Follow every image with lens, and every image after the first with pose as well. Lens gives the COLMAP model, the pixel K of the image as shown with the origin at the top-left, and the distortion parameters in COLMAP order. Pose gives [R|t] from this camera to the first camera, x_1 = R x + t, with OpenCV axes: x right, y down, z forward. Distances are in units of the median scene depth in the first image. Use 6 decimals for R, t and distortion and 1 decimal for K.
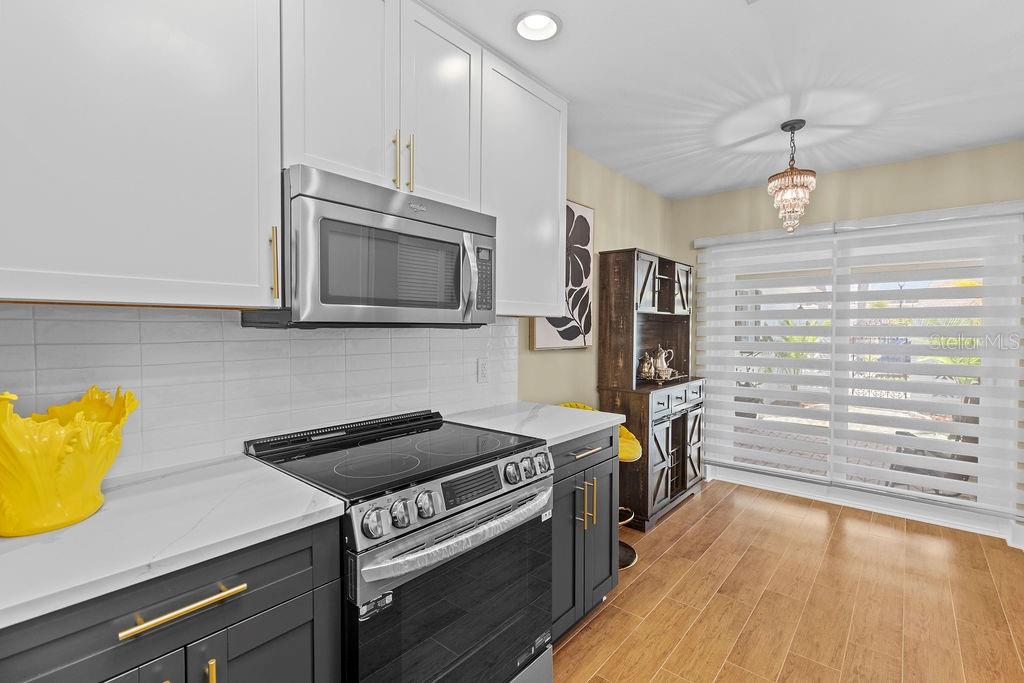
lens RADIAL K [[463.7, 0, 514.6], [0, 463.7, 337.6], [0, 0, 1]] dist [-0.000041, -0.000116]
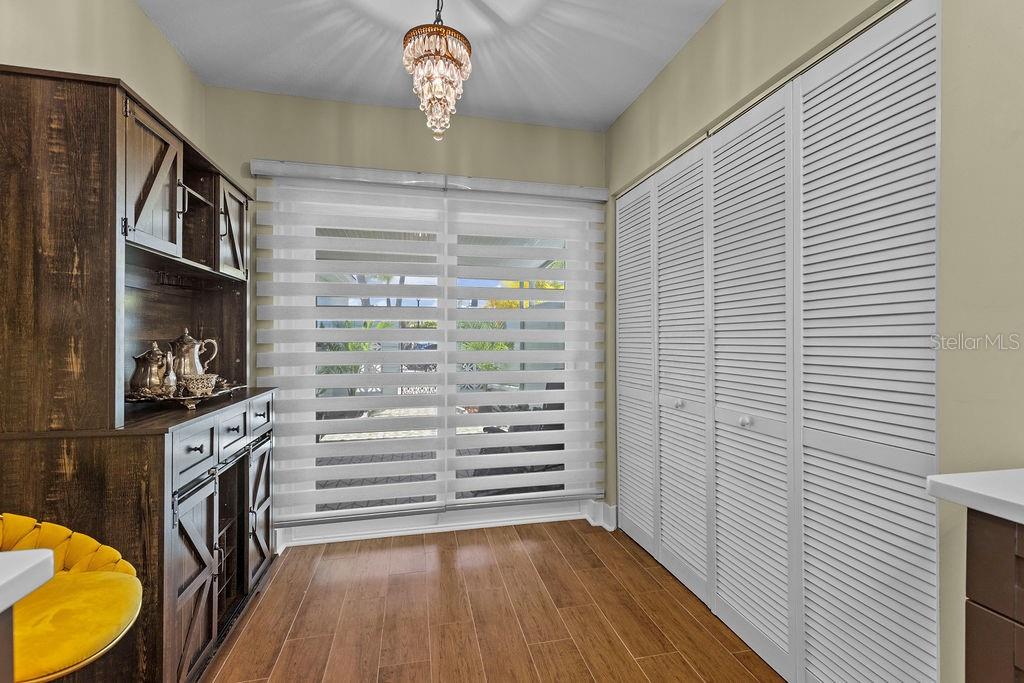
lens RADIAL K [[470.3, 0, 525.3], [0, 470.3, 340.4], [0, 0, 1]] dist [0.002006, 0.000354]
pose [[0.588387, -0.004027, 0.808569, 0.126605], [0.018125, 0.999802, -0.008210, 0.042372], [-0.808376, 0.019486, 0.588344, 0.442020]]
